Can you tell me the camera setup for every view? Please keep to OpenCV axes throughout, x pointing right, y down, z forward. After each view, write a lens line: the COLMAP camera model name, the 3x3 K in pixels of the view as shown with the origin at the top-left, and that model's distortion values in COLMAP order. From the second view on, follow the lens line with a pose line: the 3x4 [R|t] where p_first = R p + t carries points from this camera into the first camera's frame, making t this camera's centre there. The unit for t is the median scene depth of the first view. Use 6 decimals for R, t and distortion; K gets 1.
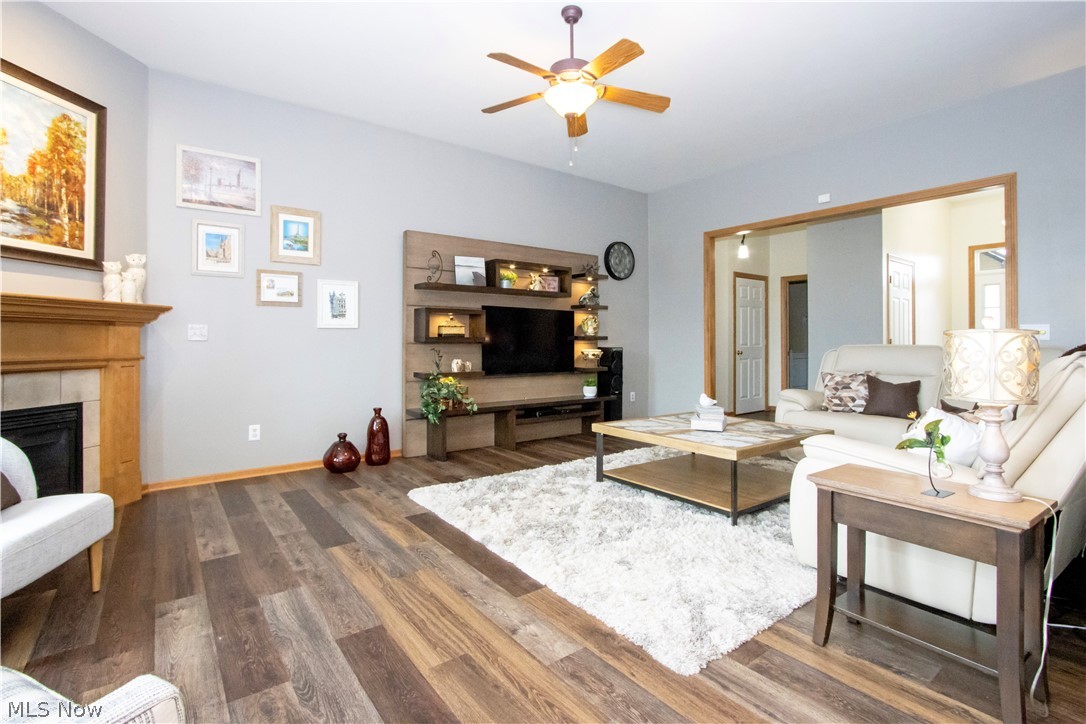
lens RADIAL K [[506.5, 0, 543.5], [0, 506.5, 336.5], [0, 0, 1]] dist [-0.015986, 0.001623]
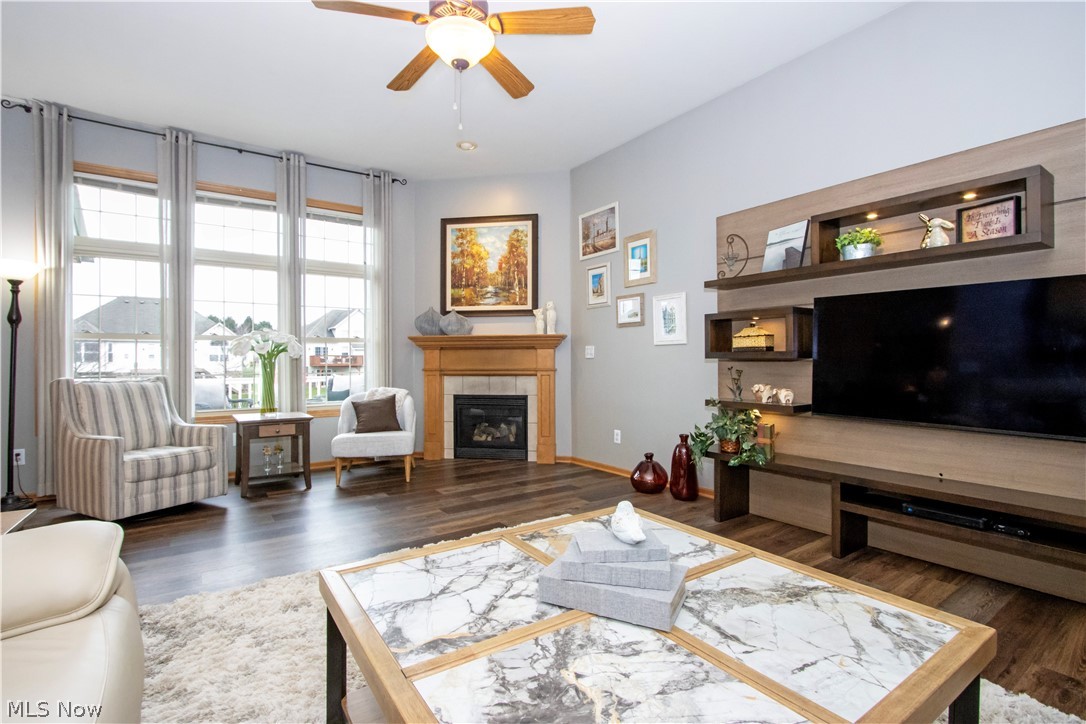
lens RADIAL K [[517.6, 0, 547.1], [0, 517.6, 353.9], [0, 0, 1]] dist [-0.014523, 0.000128]
pose [[-0.042101, -0.010844, -0.999055, 0.742116], [0.013037, 0.999850, -0.011402, 0.012099], [0.999028, -0.013505, -0.041953, 1.038508]]
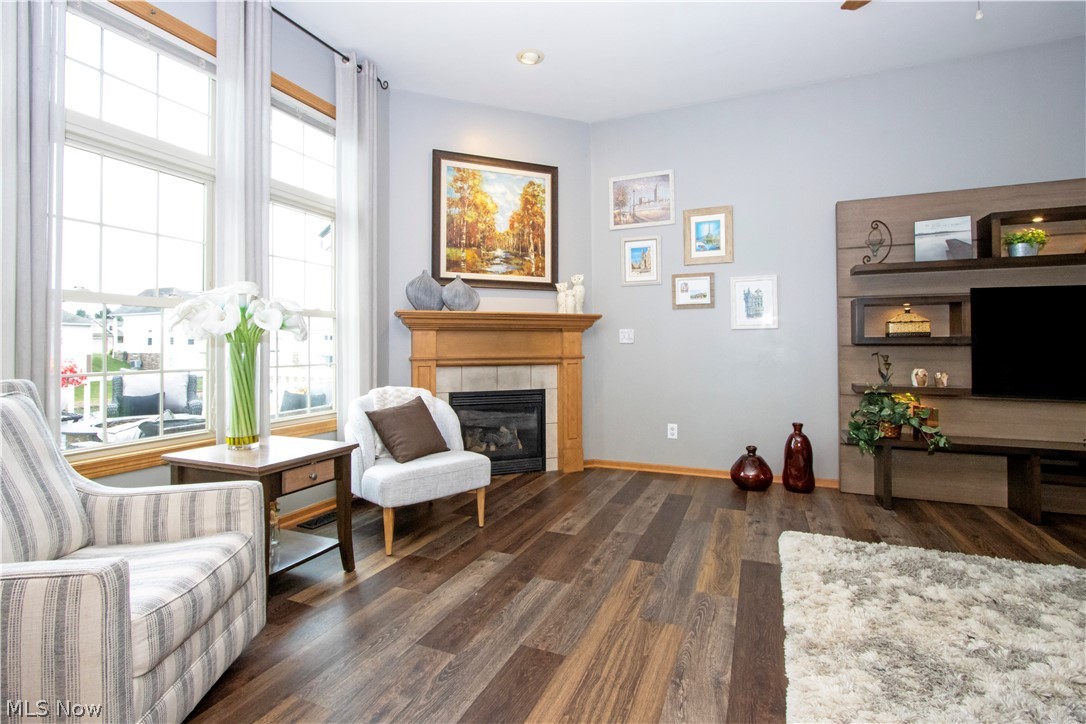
lens RADIAL K [[511.2, 0, 544.2], [0, 511.2, 334.1], [0, 0, 1]] dist [-0.016739, 0.000467]
pose [[0.492093, -0.020040, -0.870312, 0.257936], [0.010163, 0.999799, -0.017276, 0.006077], [0.870483, -0.000343, 0.492198, 0.288853]]
